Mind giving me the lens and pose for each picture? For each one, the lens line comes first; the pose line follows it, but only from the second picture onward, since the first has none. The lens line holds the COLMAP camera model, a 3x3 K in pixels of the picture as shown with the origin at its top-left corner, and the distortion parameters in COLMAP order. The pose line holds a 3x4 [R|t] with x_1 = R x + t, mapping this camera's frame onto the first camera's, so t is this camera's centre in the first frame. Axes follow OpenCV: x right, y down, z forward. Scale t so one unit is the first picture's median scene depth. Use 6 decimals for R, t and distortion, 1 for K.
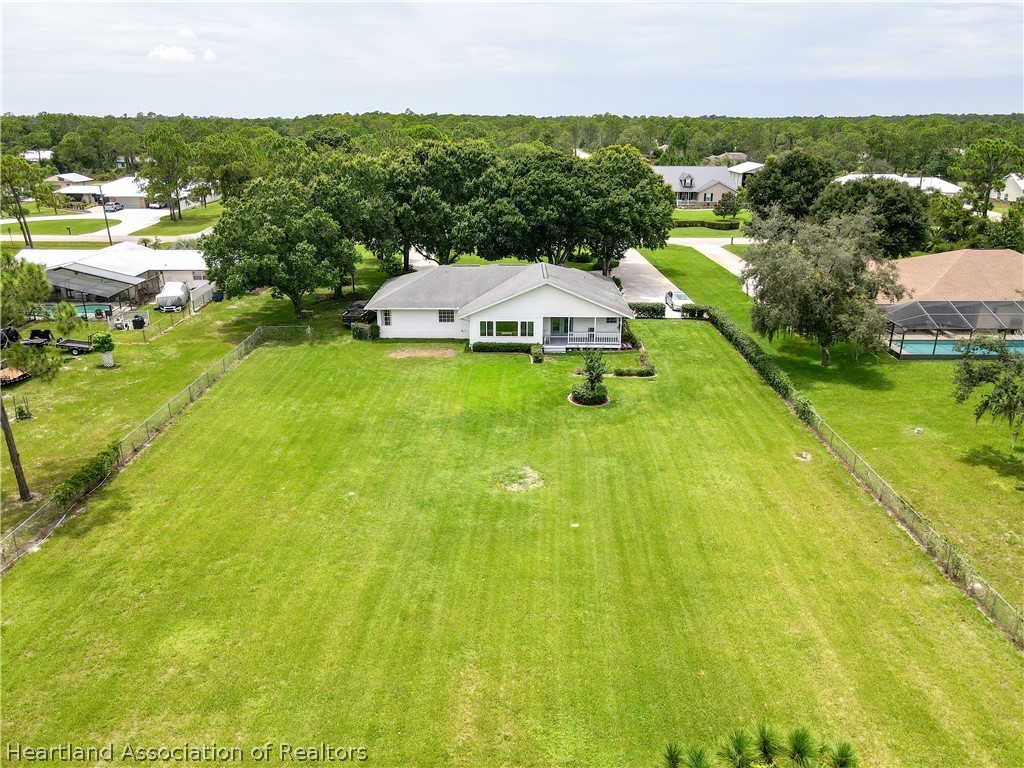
lens RADIAL K [[730.6, 0, 511.6], [0, 730.6, 383.9], [0, 0, 1]] dist [-0.012481, 0.000462]
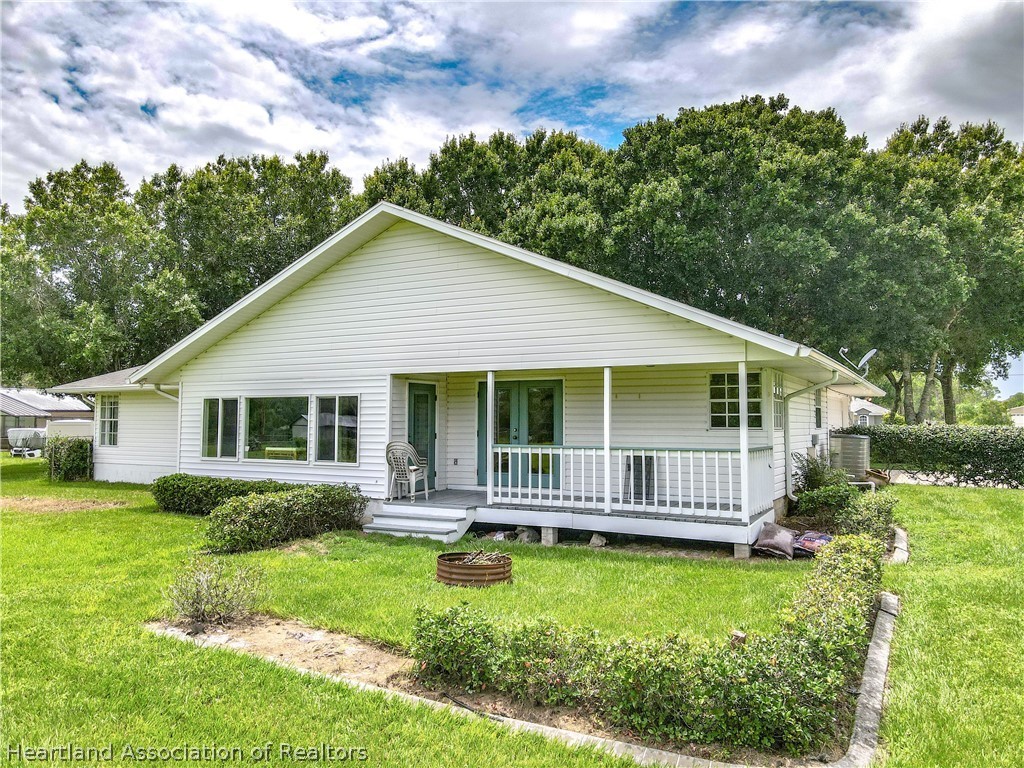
lens RADIAL K [[730.6, 0, 512.2], [0, 730.6, 382.8], [0, 0, 1]] dist [-0.012481, 0.000462]
pose [[0.872187, -0.033351, -0.488034, 0.184579], [-0.159437, 0.923812, -0.348069, -0.015929], [0.462460, 0.381392, 0.800419, 0.830083]]
